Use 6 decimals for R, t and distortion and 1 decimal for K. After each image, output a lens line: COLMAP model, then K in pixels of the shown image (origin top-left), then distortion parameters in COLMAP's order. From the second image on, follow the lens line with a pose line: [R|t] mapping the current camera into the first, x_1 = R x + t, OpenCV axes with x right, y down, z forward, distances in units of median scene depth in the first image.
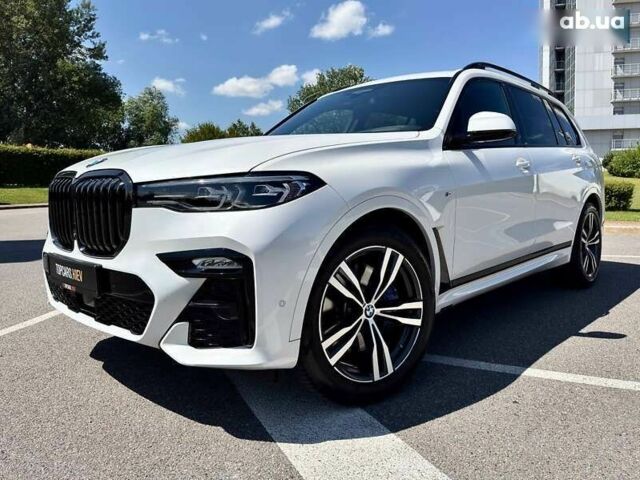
lens RADIAL K [[500.0, 0, 327.5], [0, 500.0, 227.5], [0, 0, 1]] dist [0.125982, -0.229784]
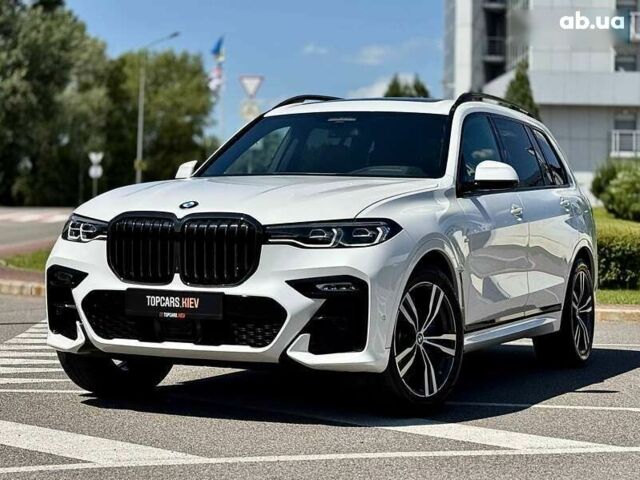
lens RADIAL K [[1649.0, 0, 320.0], [0, 1649.0, 240.0], [0, 0, 1]] dist [0.158301, 0.770226]
pose [[0.945174, 0.022762, 0.325772, -1.359044], [0.001762, 0.997198, -0.074786, 0.220230], [-0.326561, 0.071260, 0.942486, -2.495786]]
